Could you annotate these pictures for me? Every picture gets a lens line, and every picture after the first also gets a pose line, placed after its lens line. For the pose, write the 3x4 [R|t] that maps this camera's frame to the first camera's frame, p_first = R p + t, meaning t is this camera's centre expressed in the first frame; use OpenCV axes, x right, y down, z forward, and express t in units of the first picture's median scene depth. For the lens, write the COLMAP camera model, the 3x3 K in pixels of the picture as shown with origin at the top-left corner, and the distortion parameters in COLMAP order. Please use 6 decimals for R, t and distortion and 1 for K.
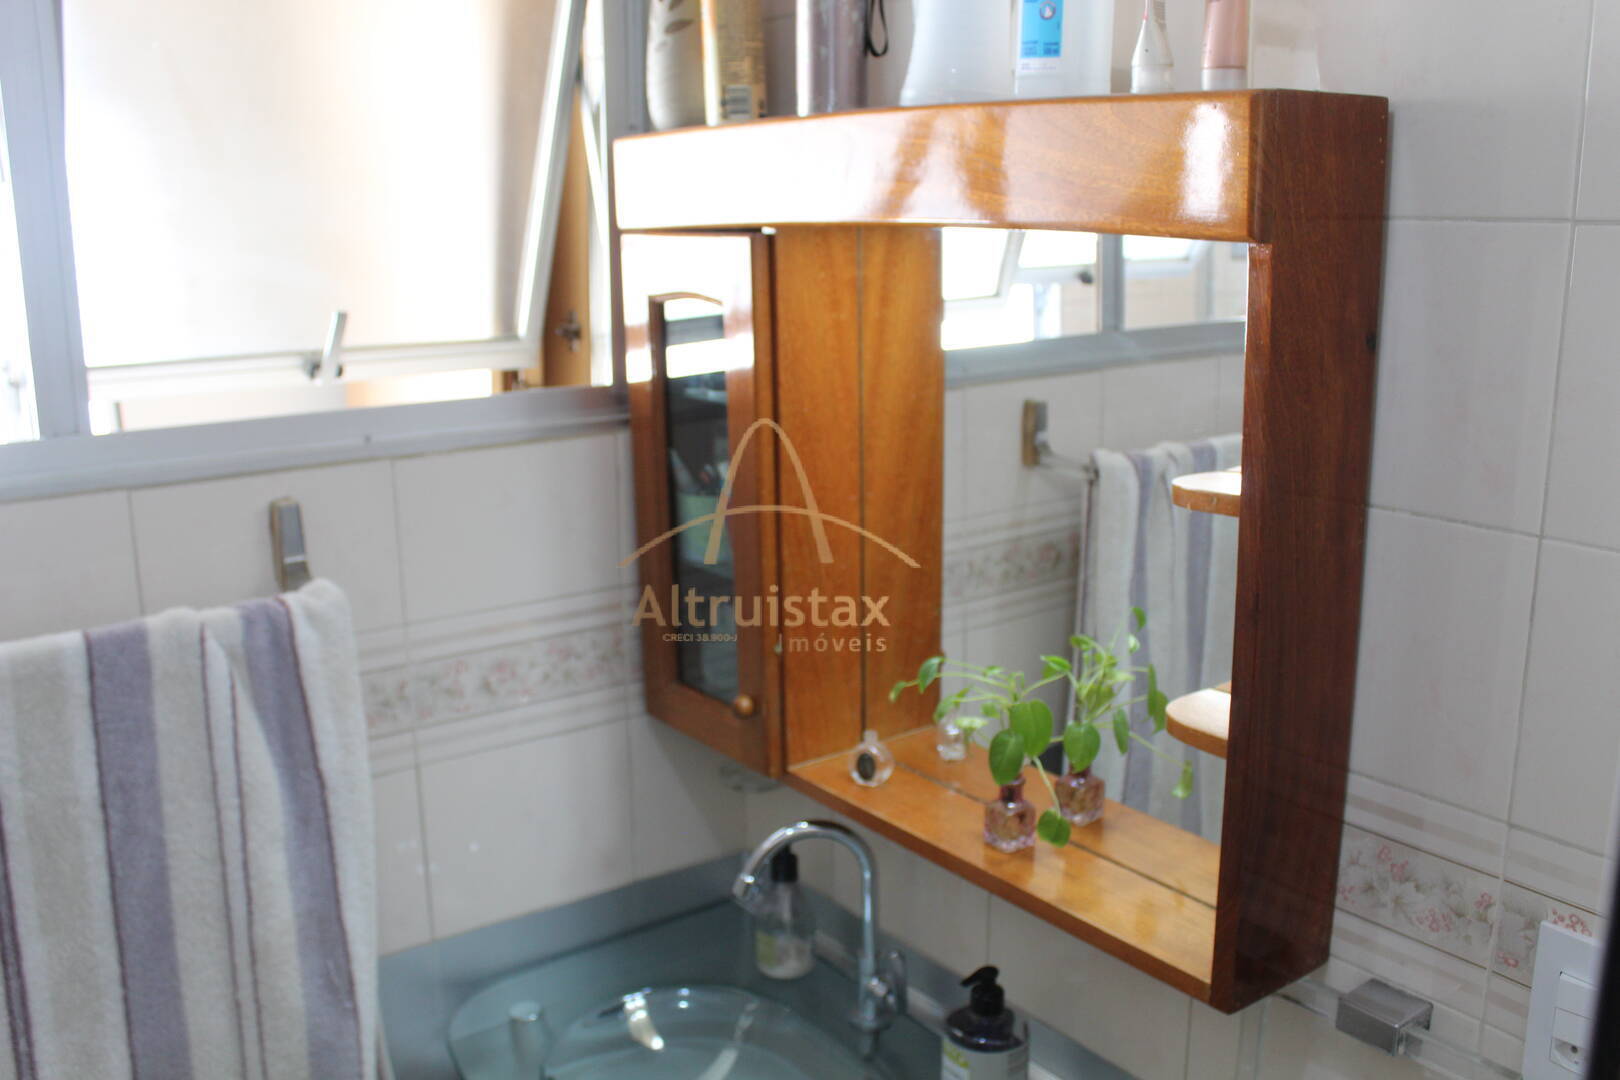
lens RADIAL K [[1526.1, 0, 814.3], [0, 1526.1, 541.5], [0, 0, 1]] dist [-0.096044, 0.000000]
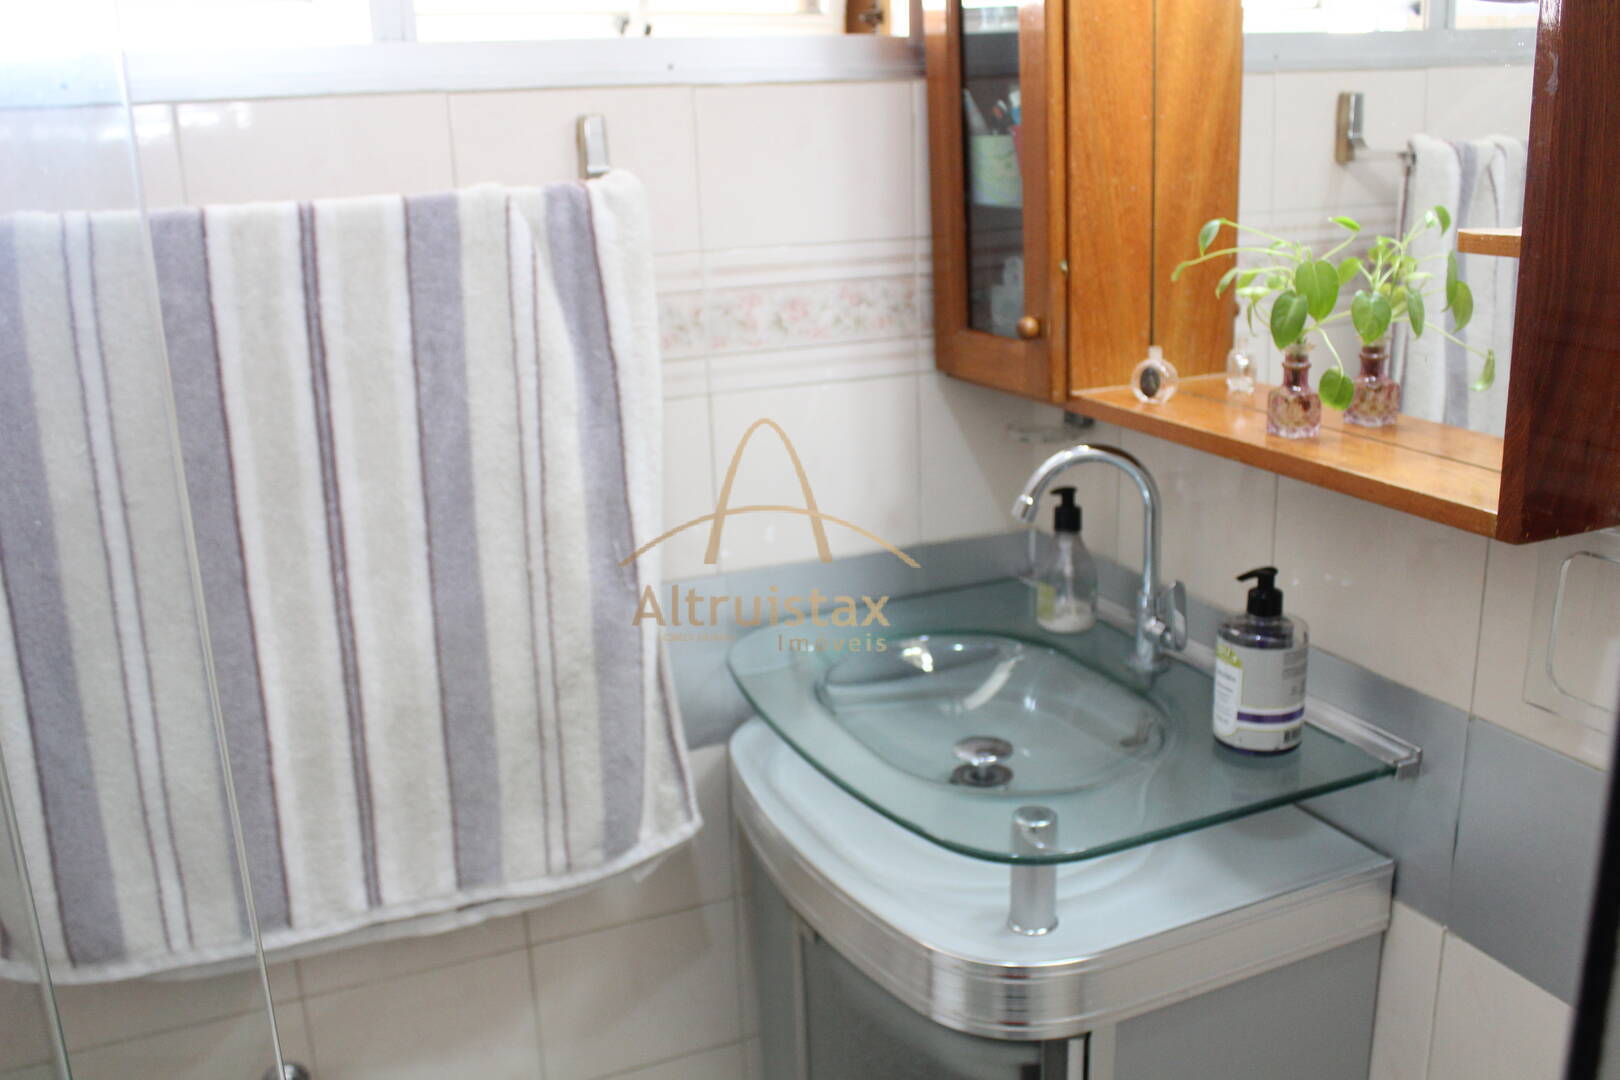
lens RADIAL K [[1526.1, 0, 797.6], [0, 1526.1, 533.9], [0, 0, 1]] dist [-0.096044, 0.000000]
pose [[0.973976, 0.036034, -0.223770, 0.035167], [-0.026920, 0.998684, 0.043646, 0.207475], [0.225048, -0.036486, 0.973664, -0.007214]]
